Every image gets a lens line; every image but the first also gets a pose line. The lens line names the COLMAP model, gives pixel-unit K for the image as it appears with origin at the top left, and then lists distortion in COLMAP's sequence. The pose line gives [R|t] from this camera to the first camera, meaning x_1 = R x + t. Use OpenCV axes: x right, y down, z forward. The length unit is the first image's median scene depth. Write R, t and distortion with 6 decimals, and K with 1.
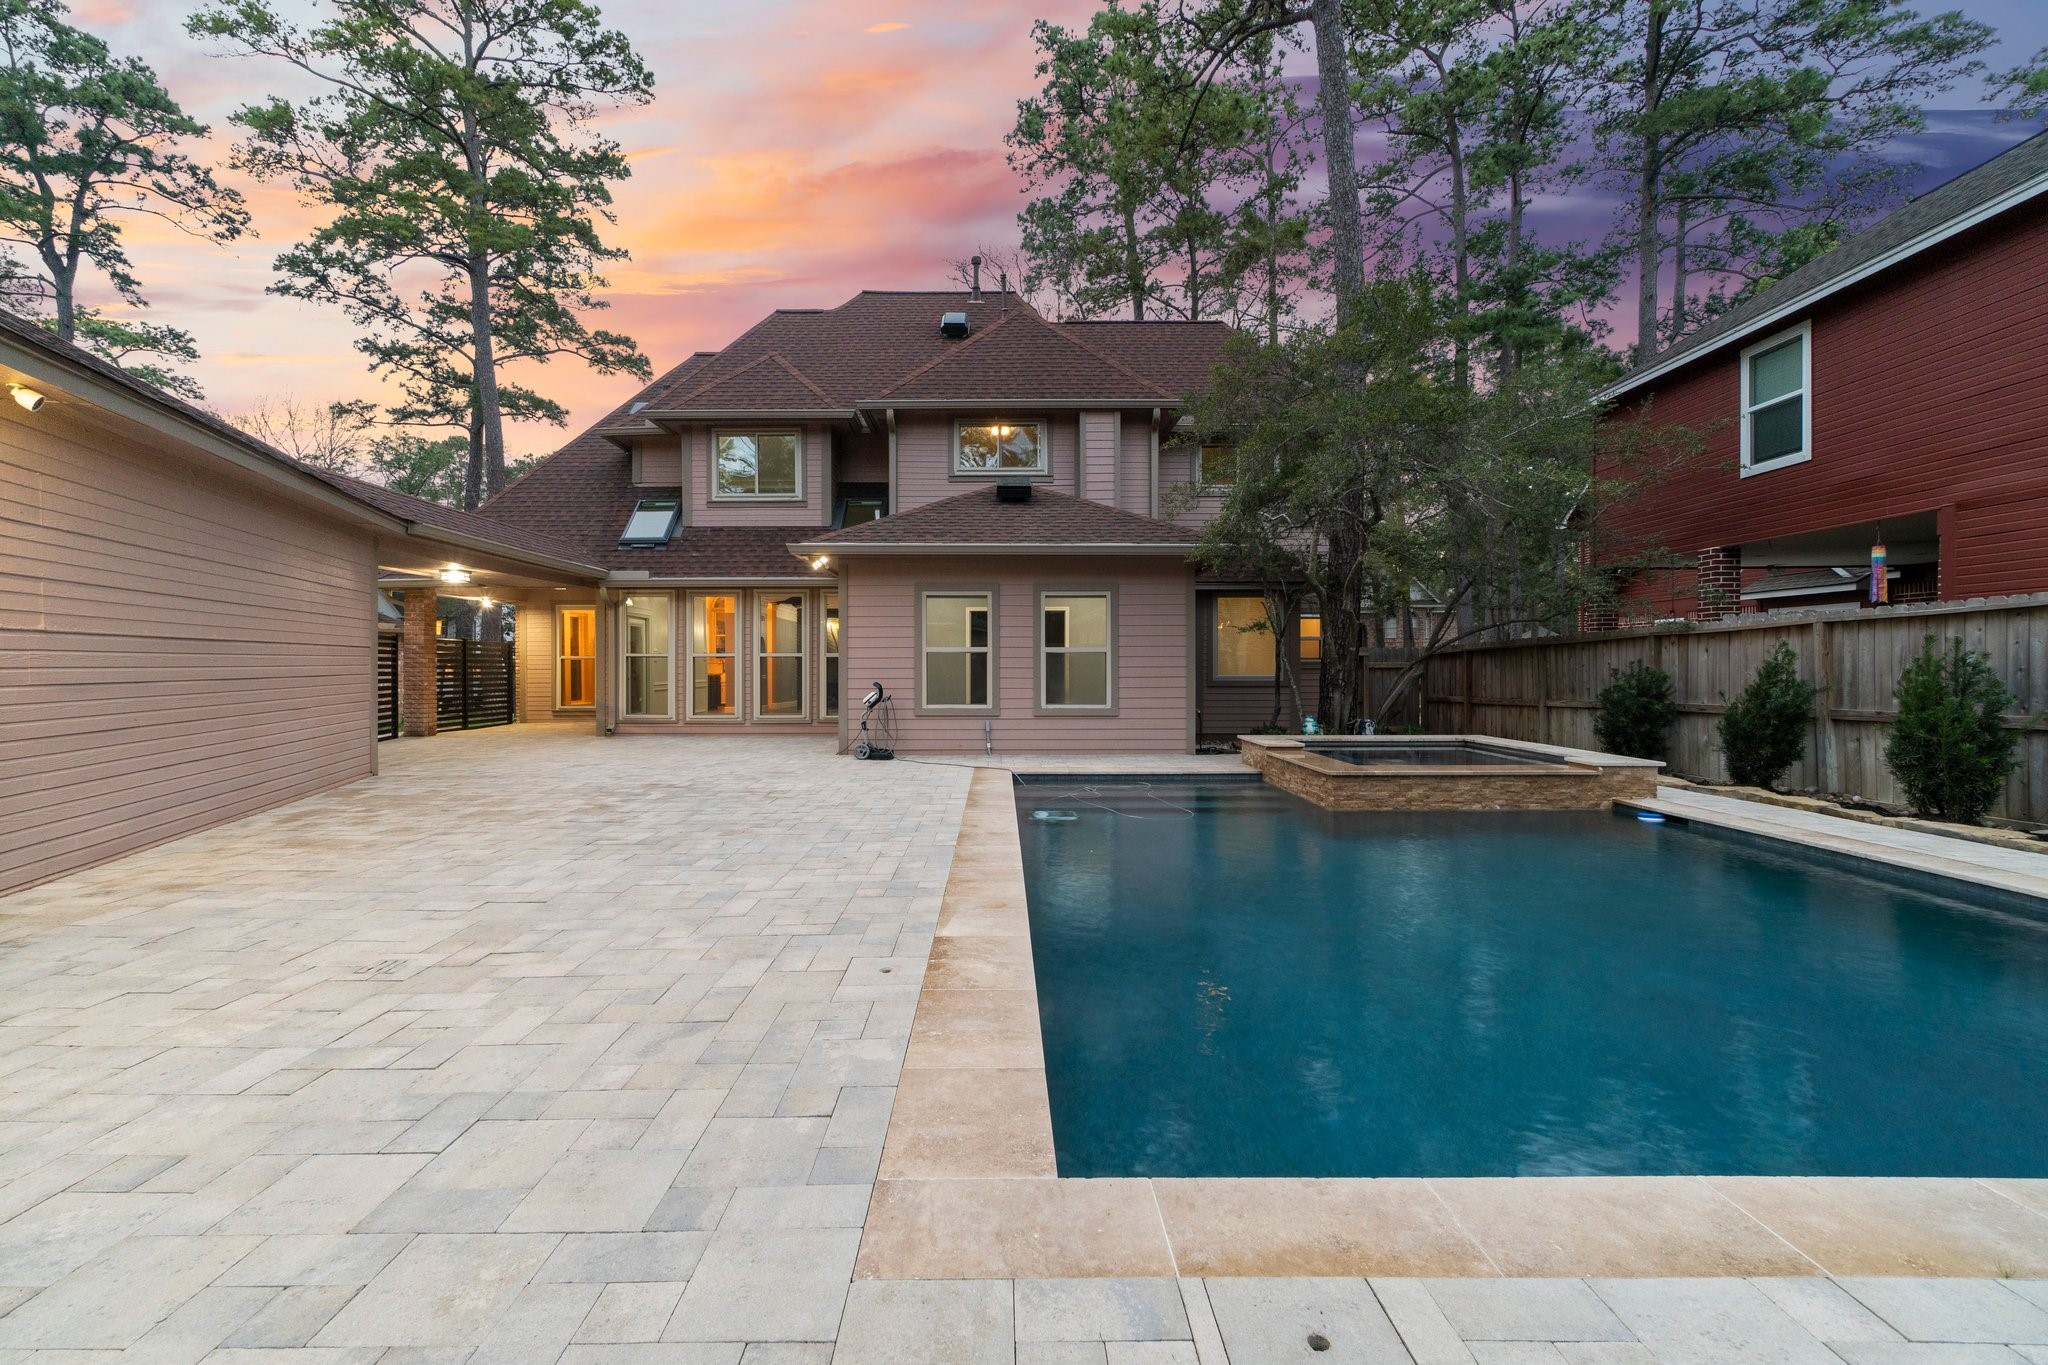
lens RADIAL K [[870.3, 0, 989.2], [0, 870.3, 667.4], [0, 0, 1]] dist [-0.007263, 0.000266]
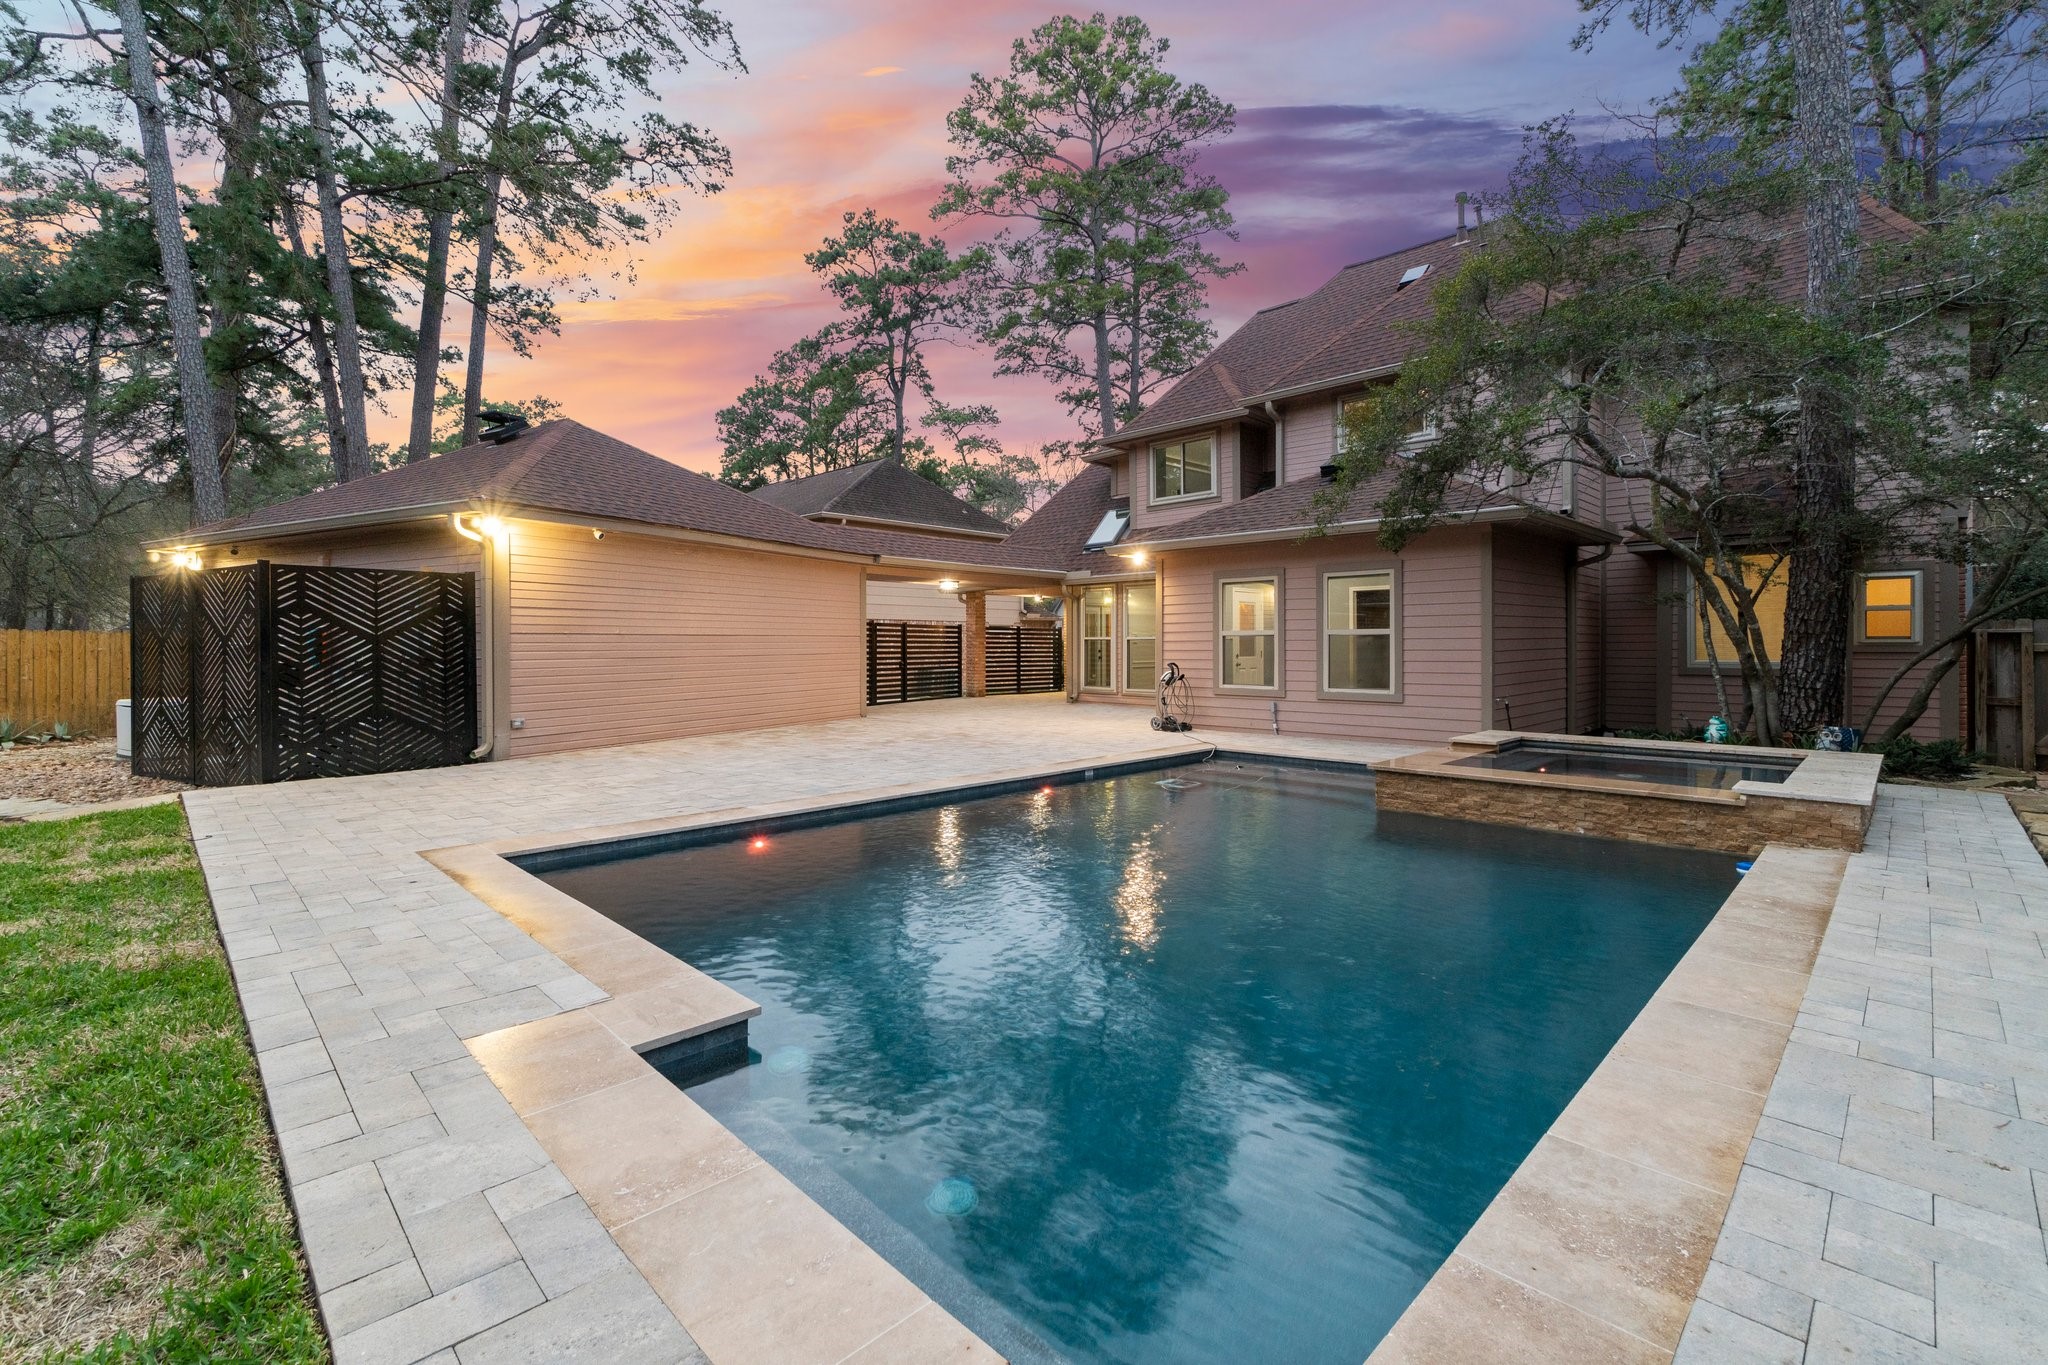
lens RADIAL K [[888.2, 0, 1015.1], [0, 888.2, 642.5], [0, 0, 1]] dist [-0.005639, 0.004782]
pose [[0.708138, -0.002095, -0.706071, 0.393117], [-0.000316, 0.999995, -0.003284, -0.004040], [0.706074, 0.002548, 0.708133, 0.030075]]
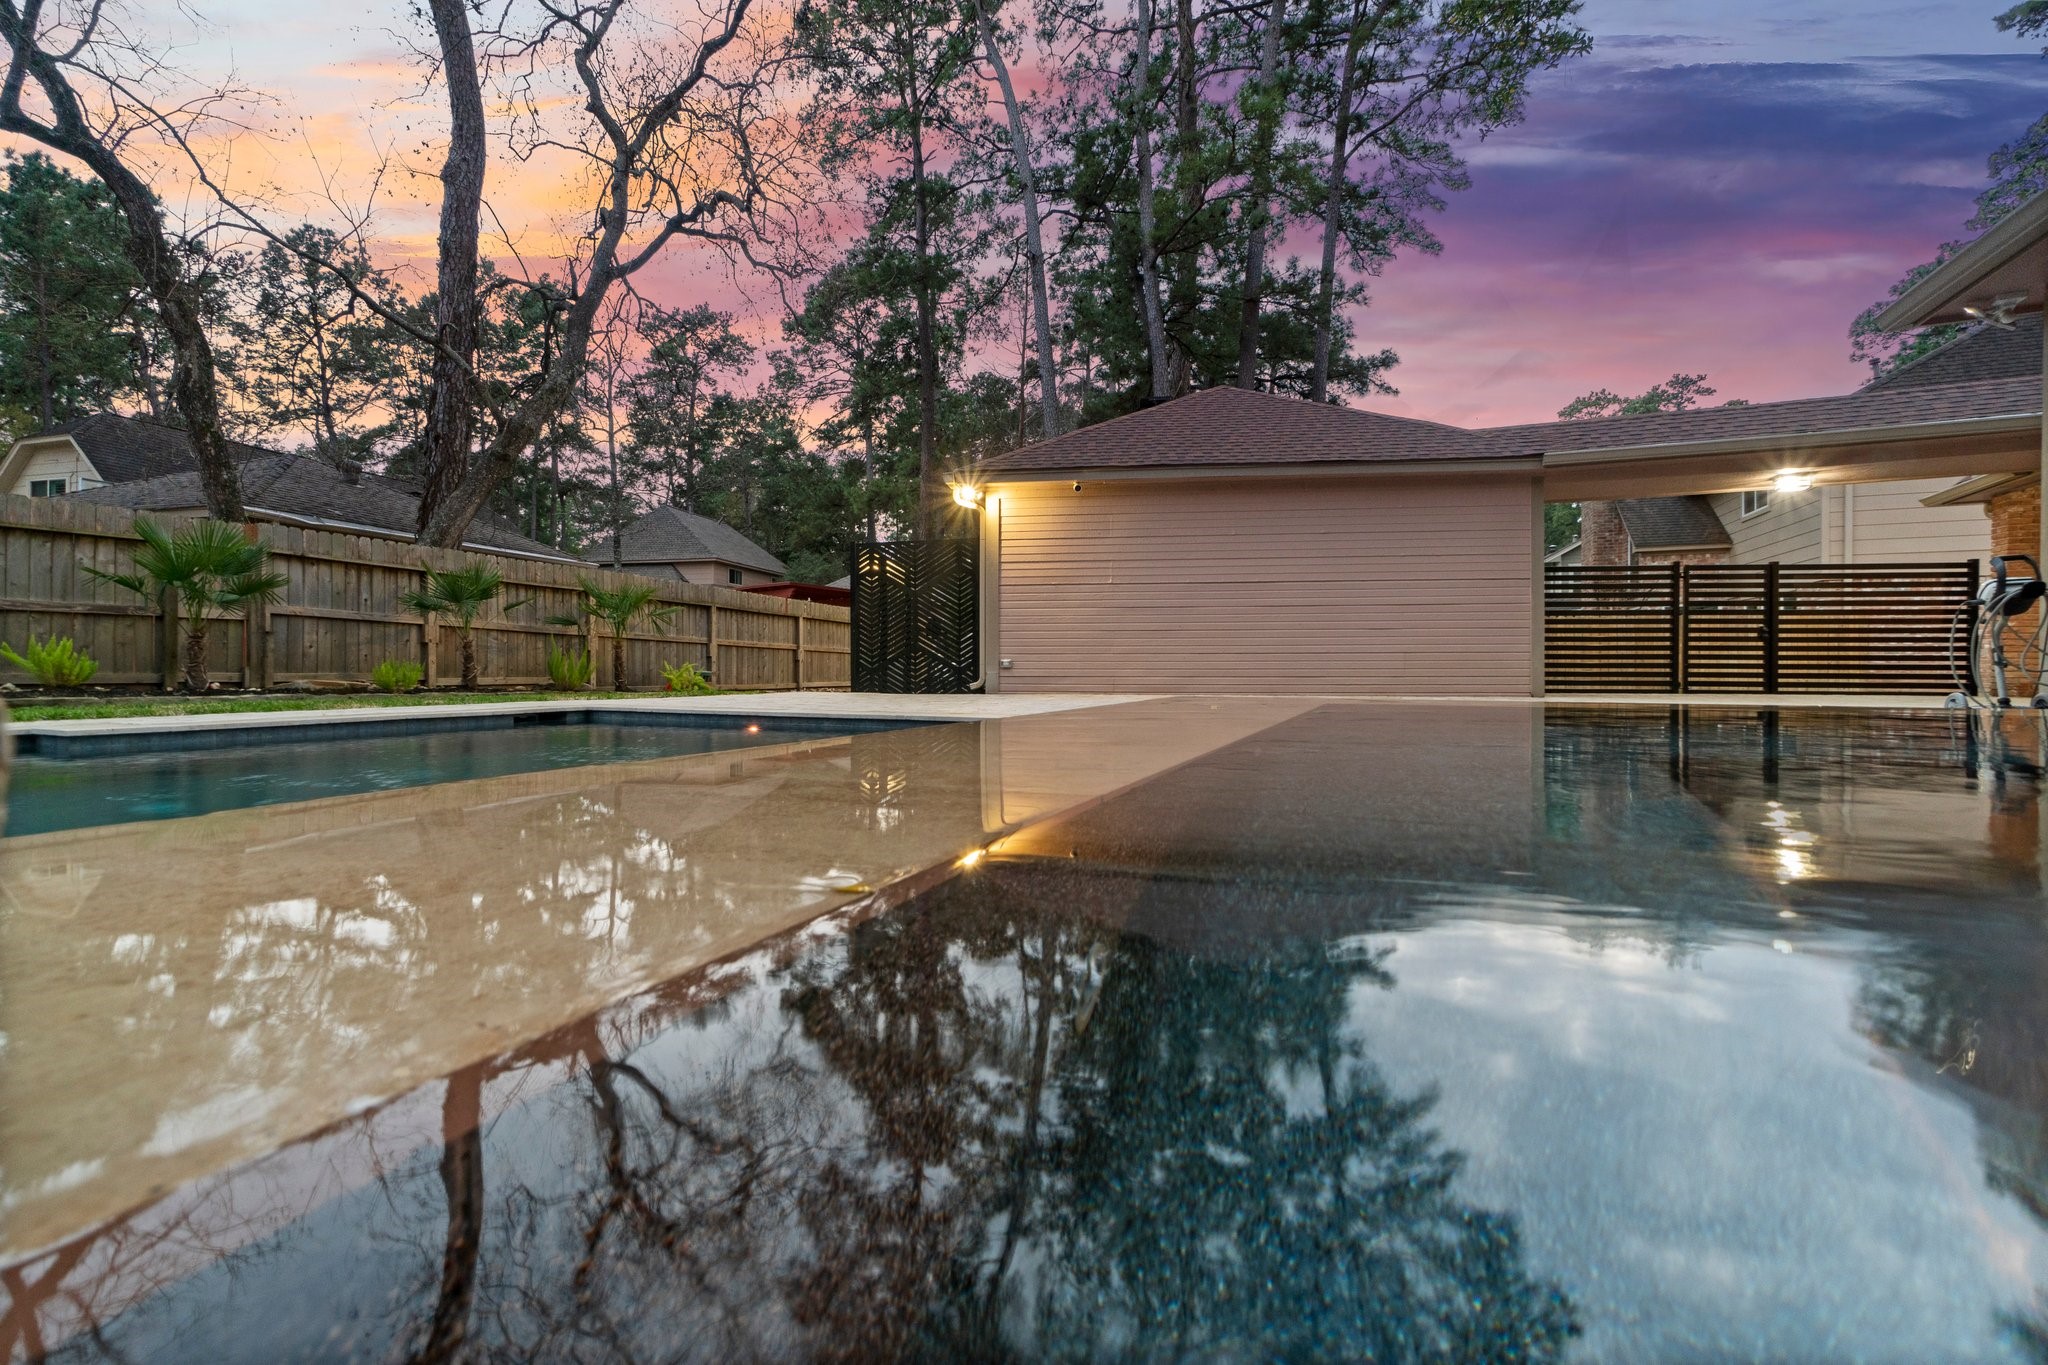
lens RADIAL K [[874.1, 0, 1000.2], [0, 874.1, 670.5], [0, 0, 1]] dist [-0.001719, -0.000200]
pose [[-0.415076, 0.005774, -0.909768, 0.346694], [-0.002456, 0.999969, 0.007467, 0.052804], [0.909783, 0.005334, -0.415049, 0.526427]]
